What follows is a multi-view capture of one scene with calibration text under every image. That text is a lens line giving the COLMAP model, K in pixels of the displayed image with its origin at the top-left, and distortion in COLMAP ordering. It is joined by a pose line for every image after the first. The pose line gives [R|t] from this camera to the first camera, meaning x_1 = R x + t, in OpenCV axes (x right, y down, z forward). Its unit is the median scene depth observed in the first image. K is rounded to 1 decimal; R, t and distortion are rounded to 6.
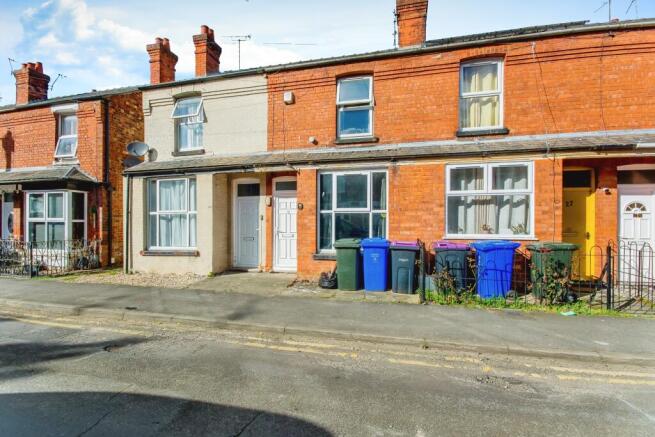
lens RADIAL K [[294.1, 0, 329.3], [0, 294.1, 231.5], [0, 0, 1]] dist [0.011057, -0.012402]
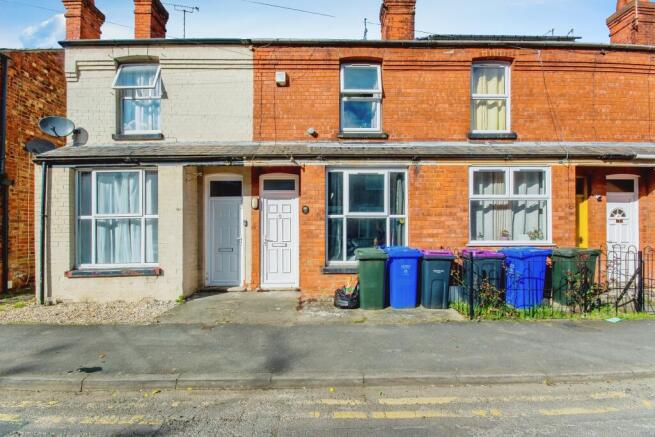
lens RADIAL K [[294.1, 0, 329.3], [0, 294.1, 231.5], [0, 0, 1]] dist [0.011057, -0.012402]
pose [[0.967005, -0.009486, 0.254580, -0.242847], [0.013013, 0.999841, -0.012174, -0.013374], [-0.254424, 0.015085, 0.966975, 0.188013]]
